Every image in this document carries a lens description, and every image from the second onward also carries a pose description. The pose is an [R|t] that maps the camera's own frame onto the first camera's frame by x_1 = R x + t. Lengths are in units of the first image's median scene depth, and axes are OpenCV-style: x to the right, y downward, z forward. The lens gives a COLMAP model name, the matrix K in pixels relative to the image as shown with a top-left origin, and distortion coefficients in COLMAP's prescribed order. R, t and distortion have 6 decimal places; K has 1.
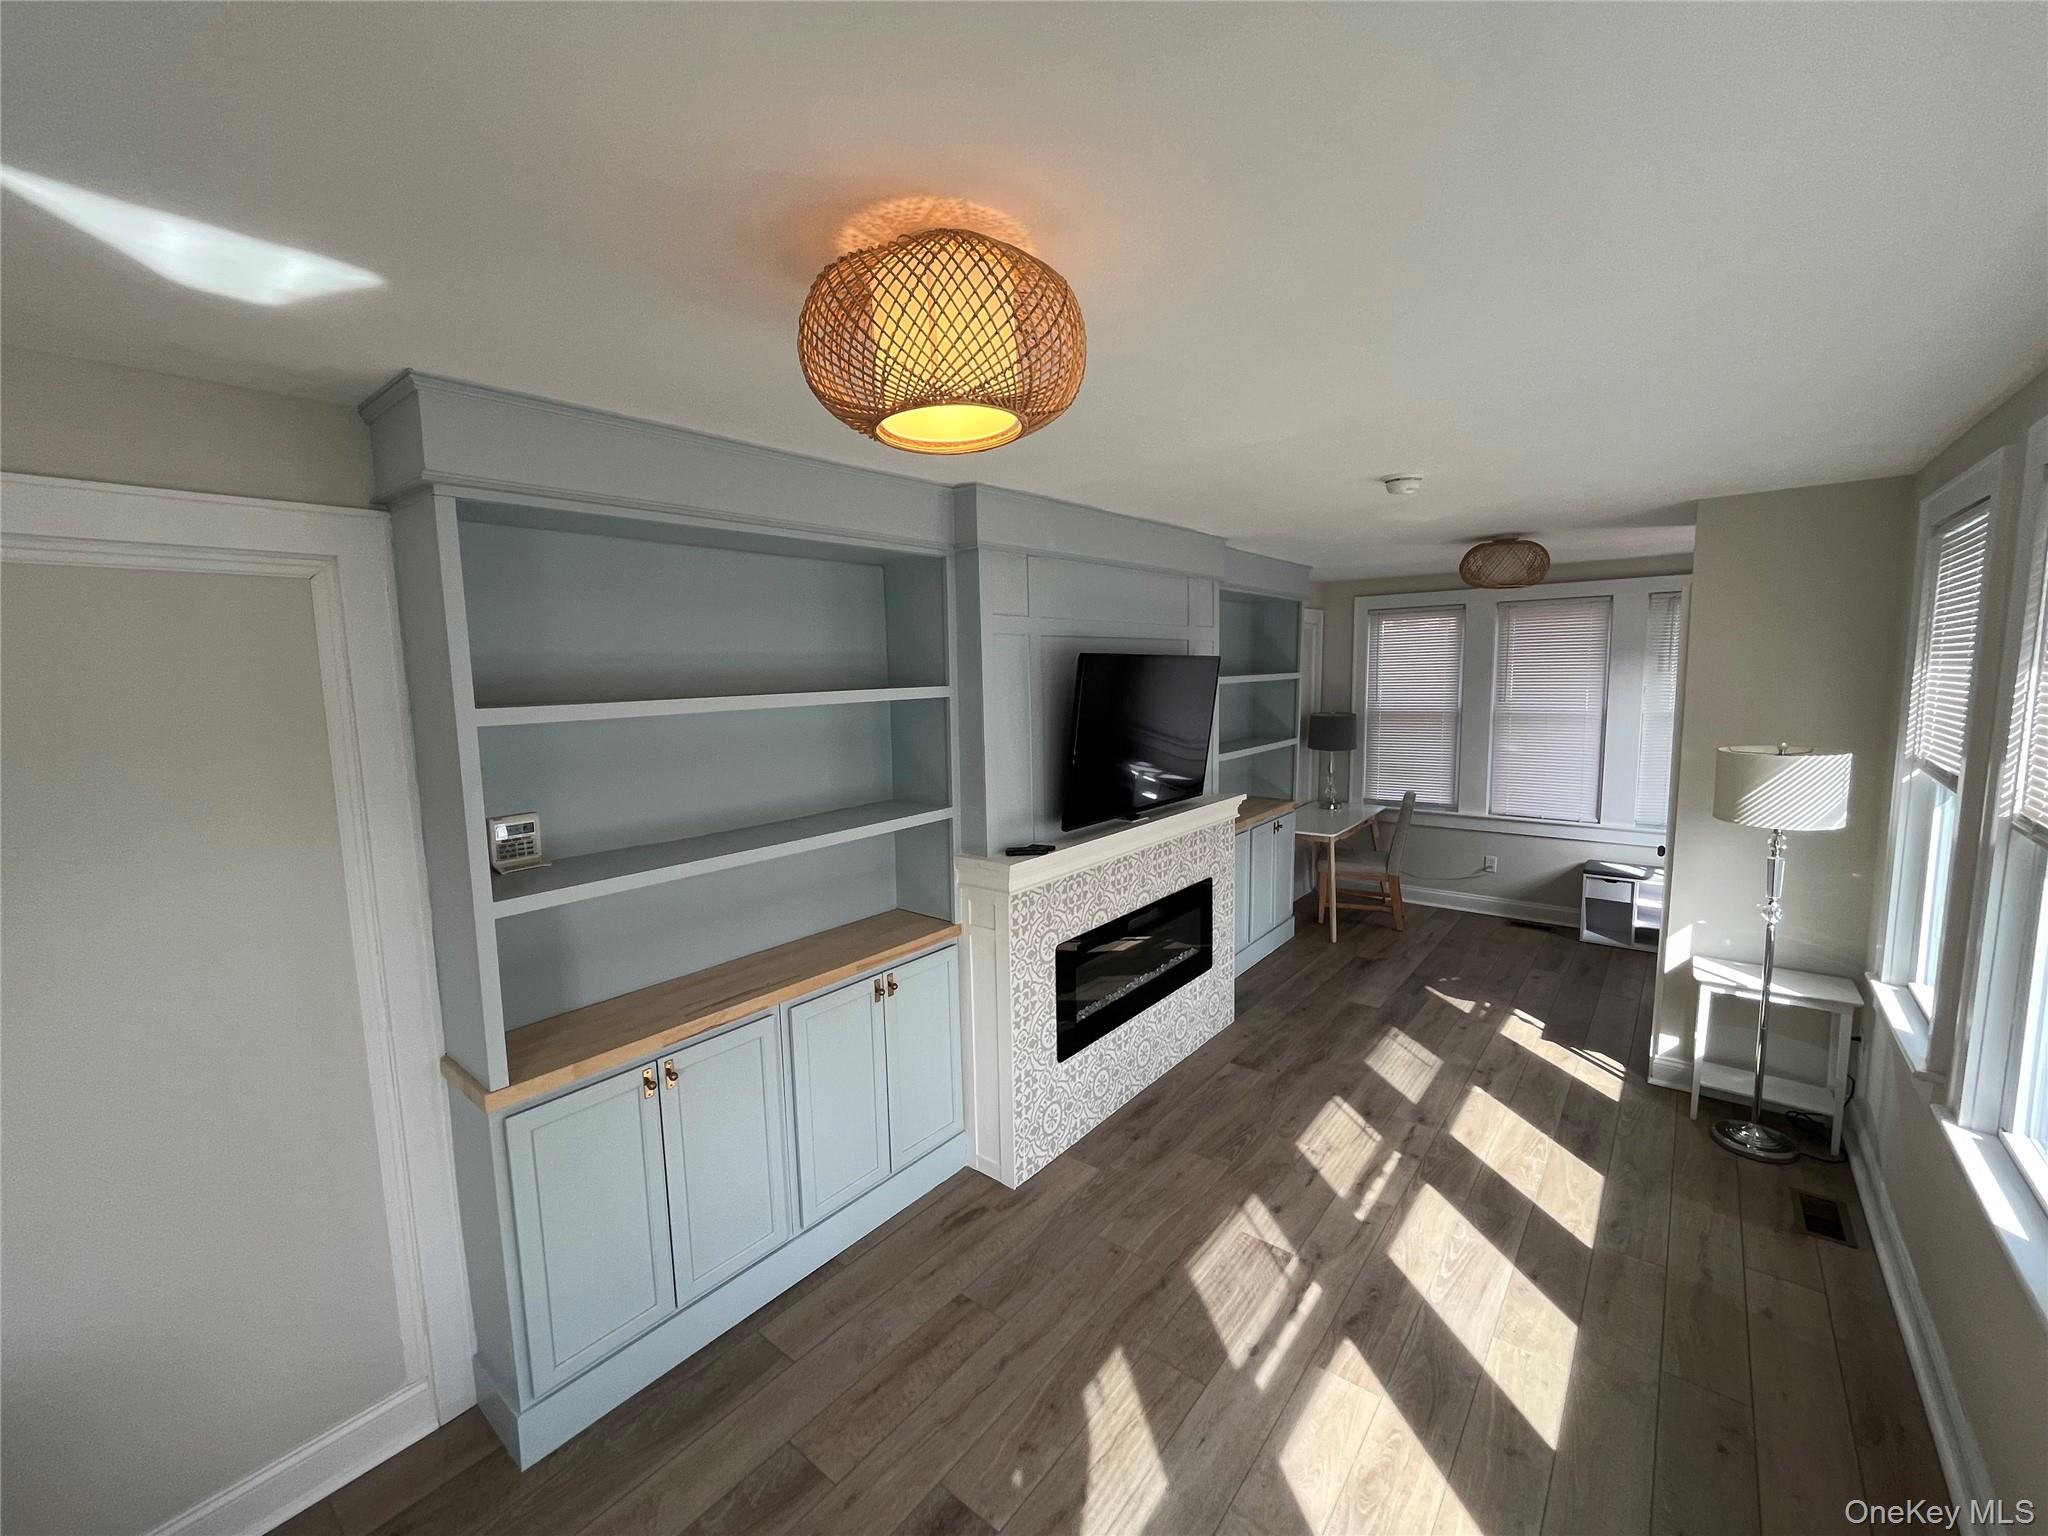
lens RADIAL K [[820.3, 0, 1024.0], [0, 820.3, 768.0], [0, 0, 1]] dist [-0.002756, -0.000124]
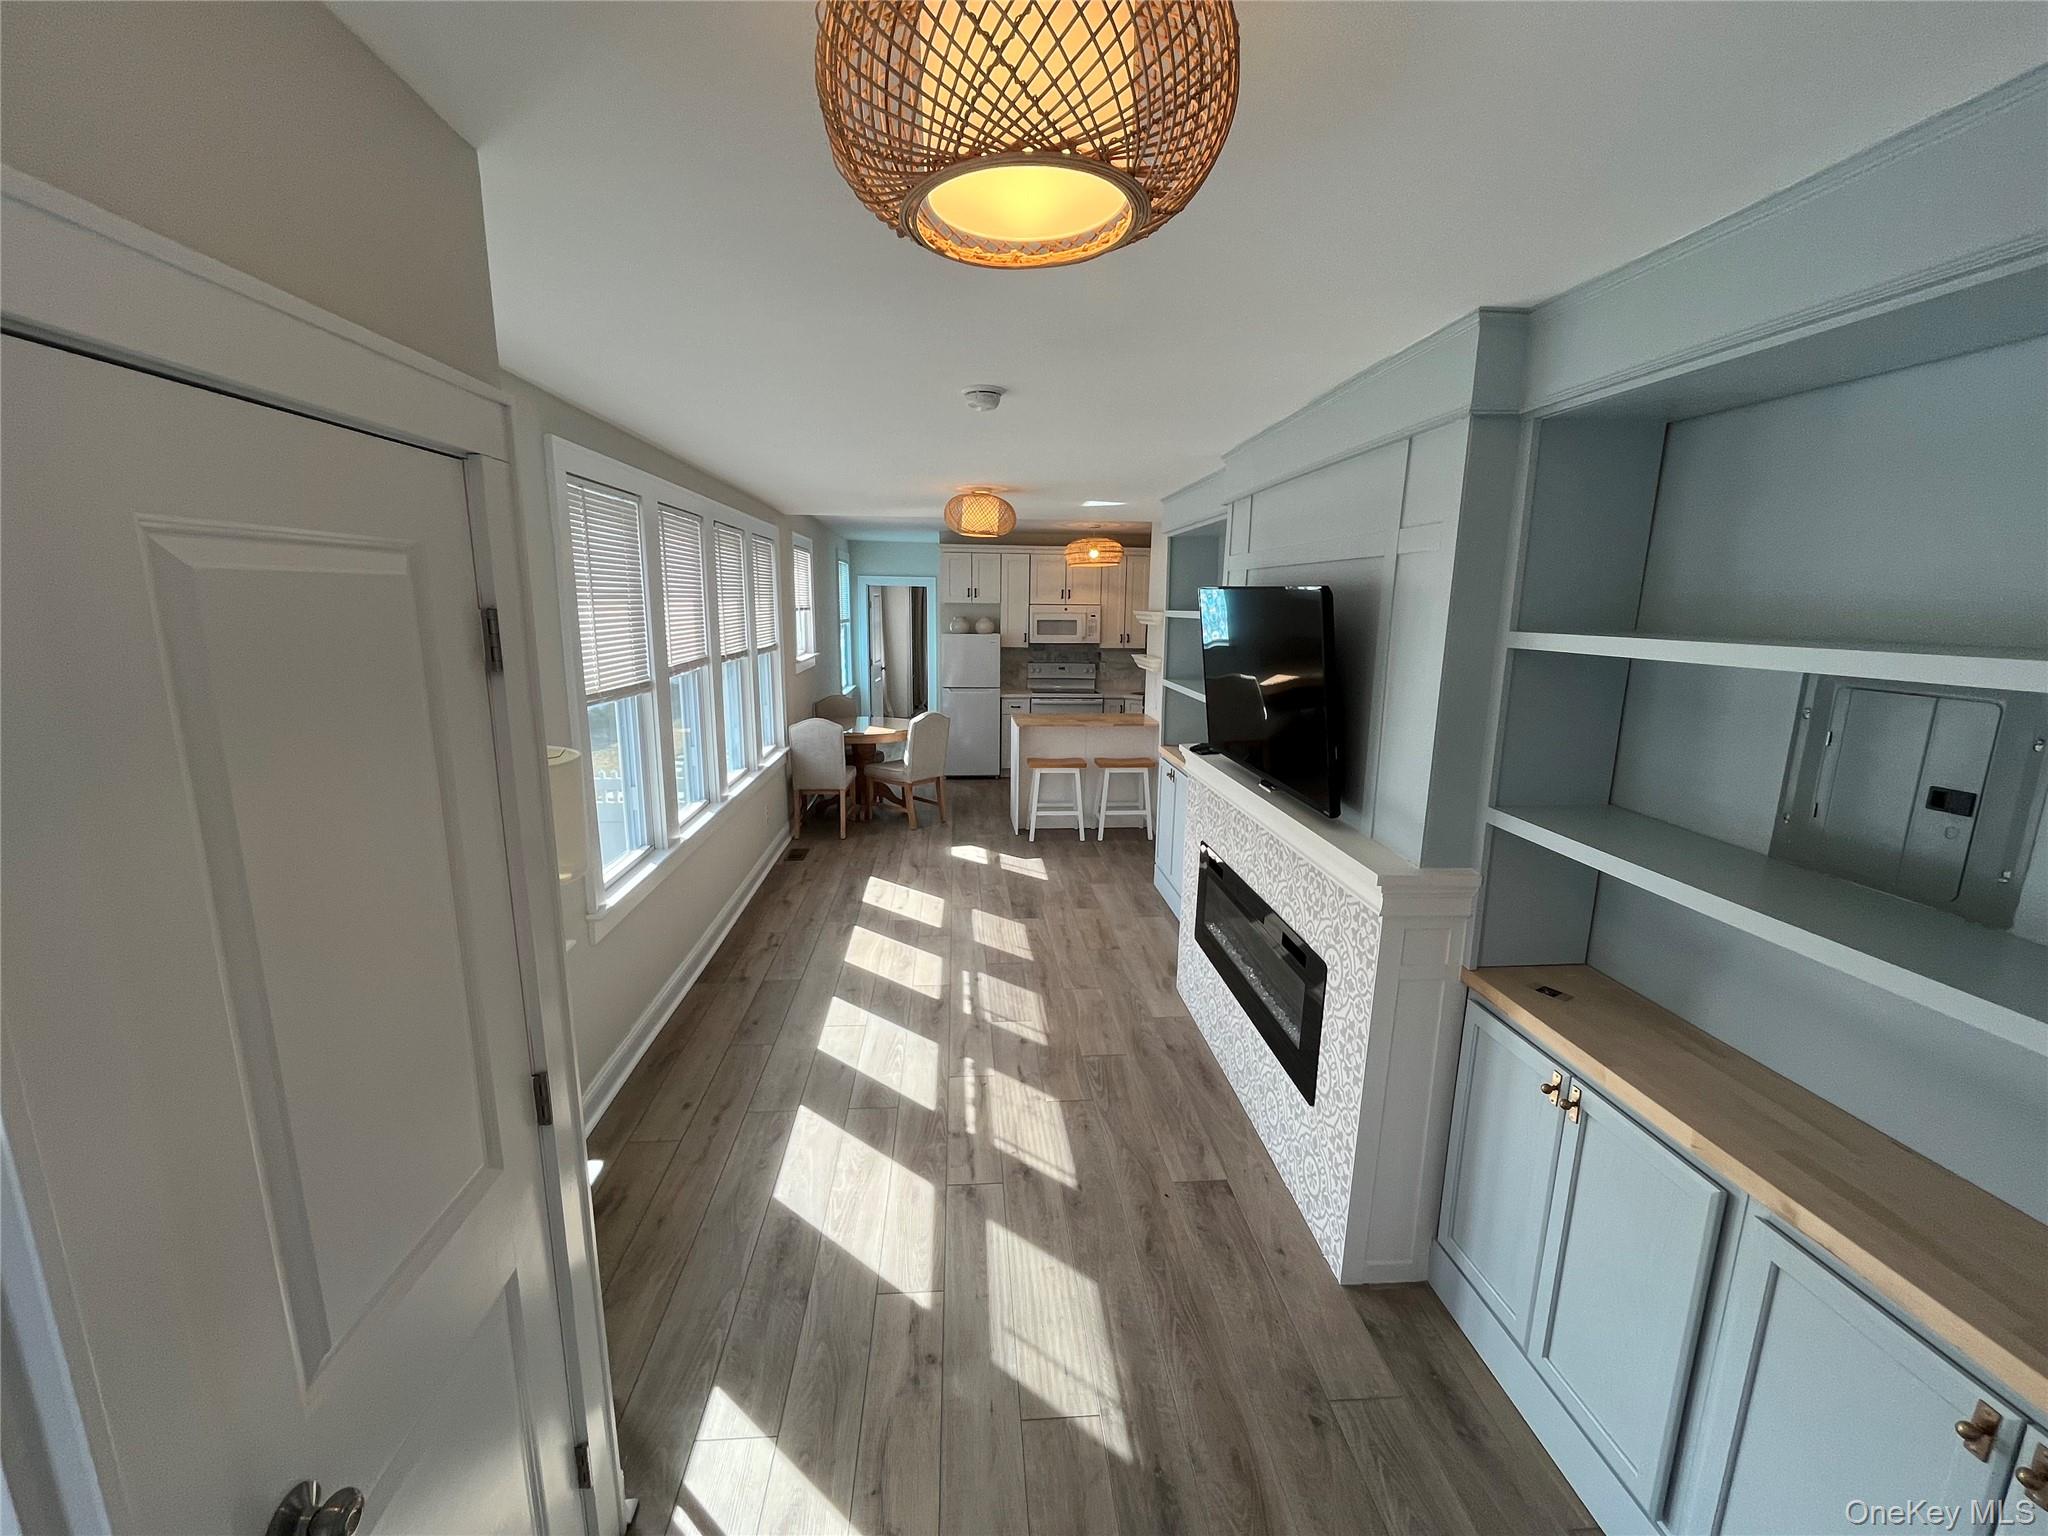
lens RADIAL K [[820.3, 0, 1024.0], [0, 820.3, 768.0], [0, 0, 1]] dist [-0.002756, -0.000124]
pose [[-0.719222, 0.153372, -0.677640, 1.067925], [-0.078477, 0.951156, 0.298570, -0.223006], [0.690333, 0.267918, -0.672056, 1.695021]]
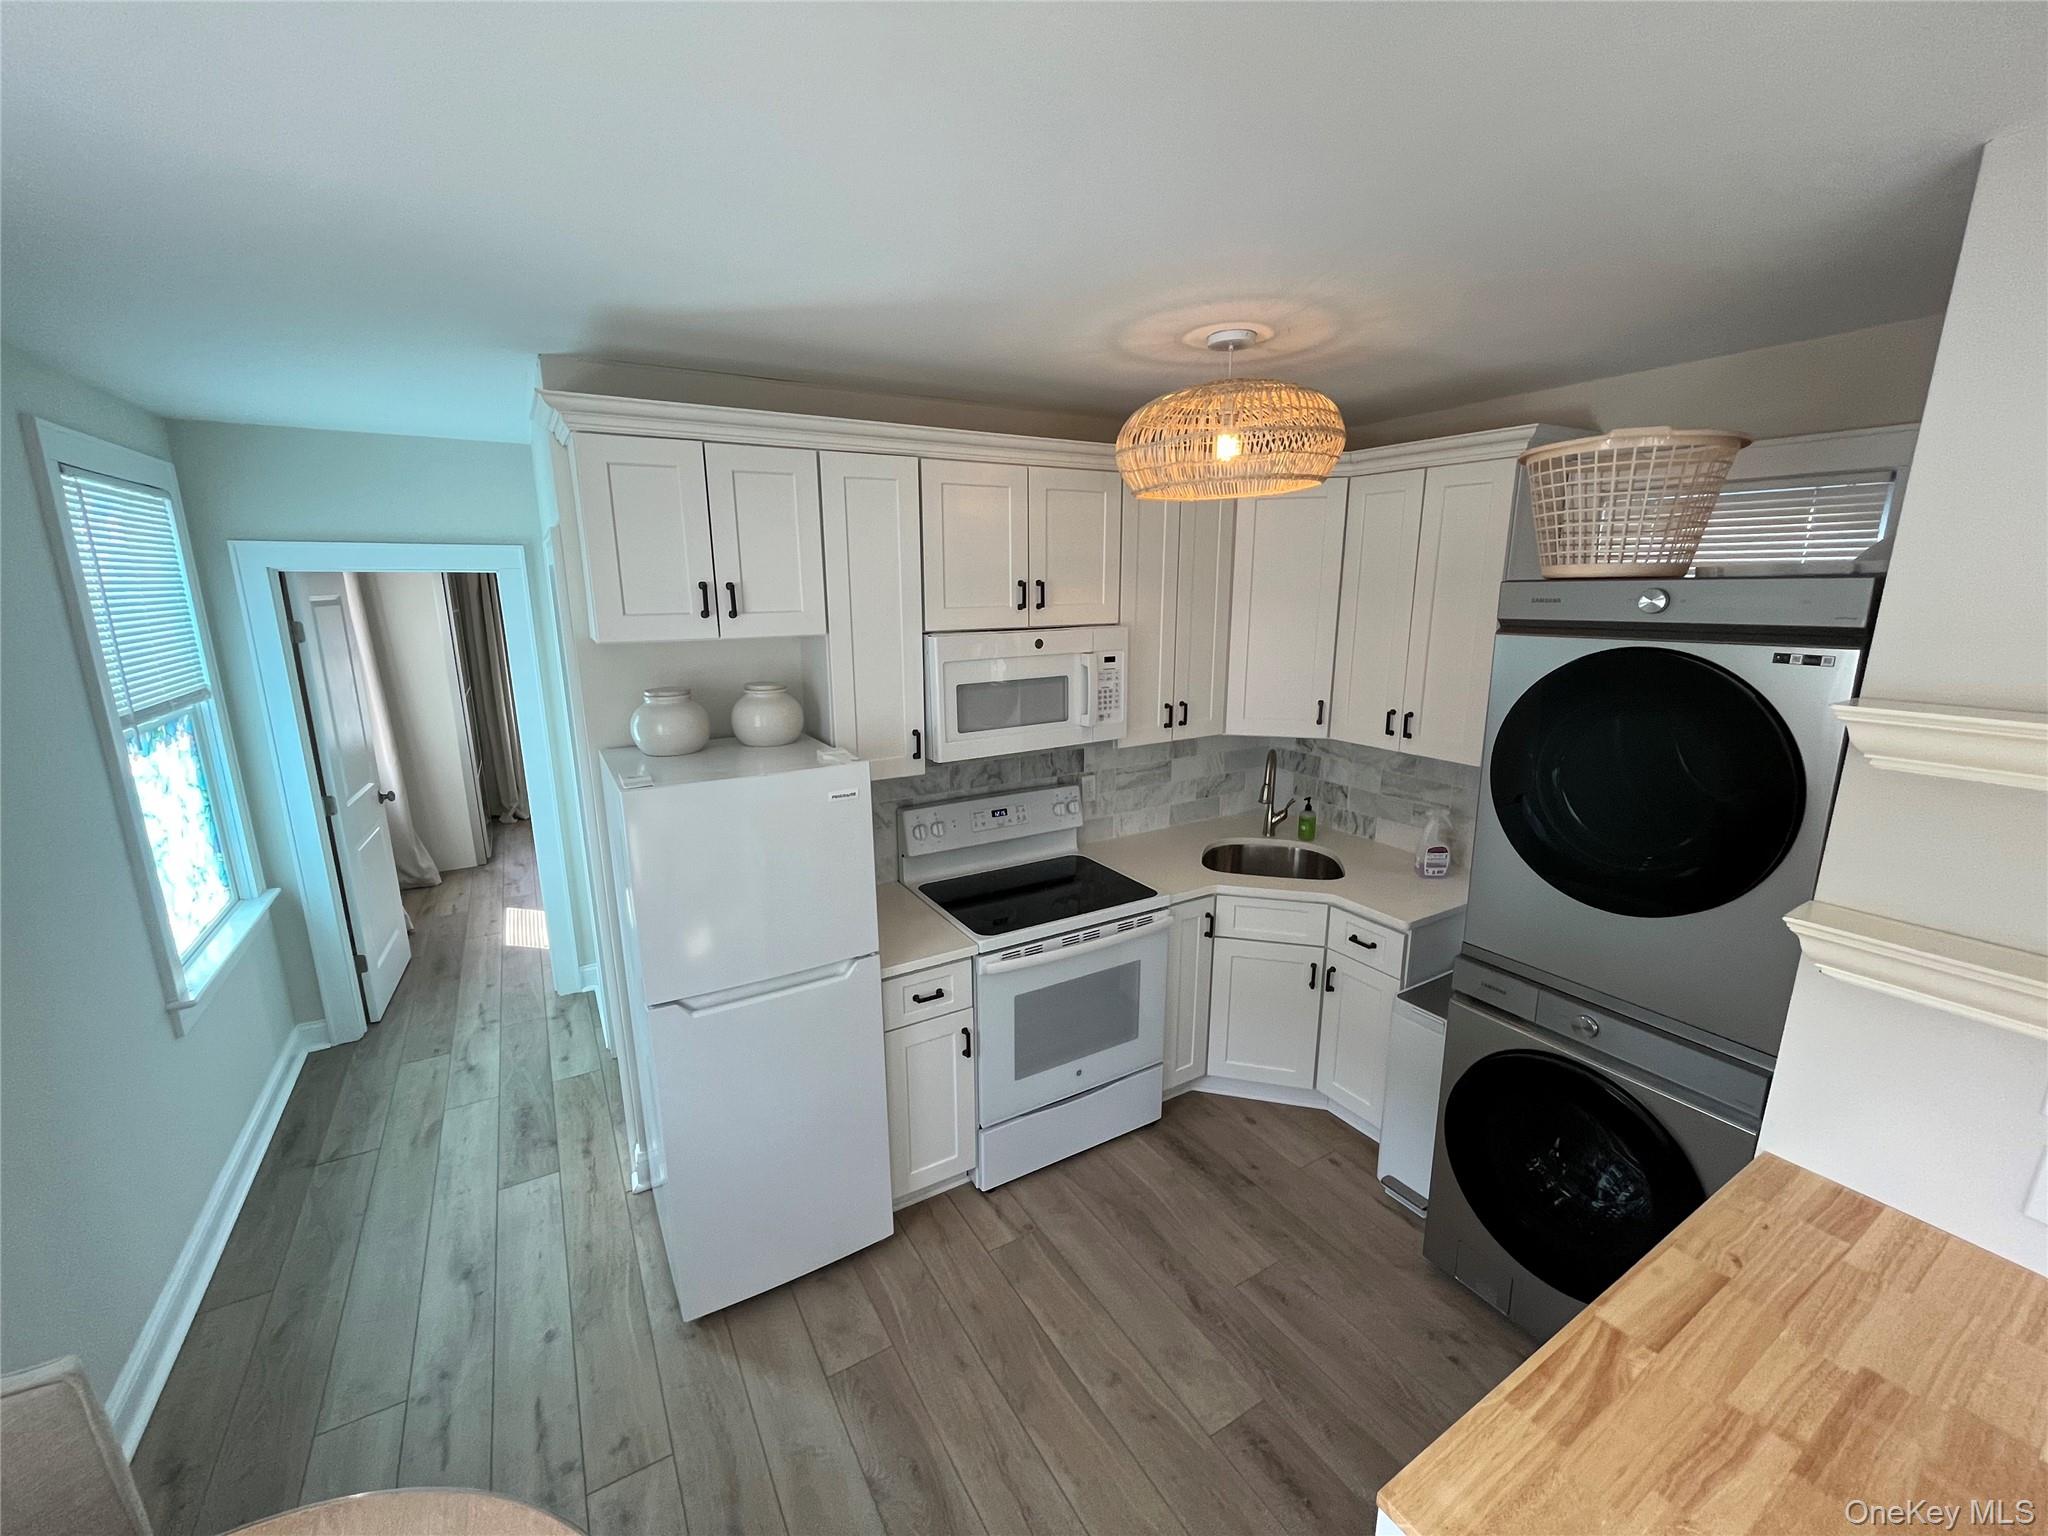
lens RADIAL K [[820.3, 0, 1024.0], [0, 820.3, 768.0], [0, 0, 1]] dist [-0.002756, -0.000124]
pose [[-0.349506, 0.228292, -0.908696, 0.875932], [-0.102777, 0.954667, 0.279372, -0.193763], [0.931280, 0.191035, -0.310199, 1.444911]]
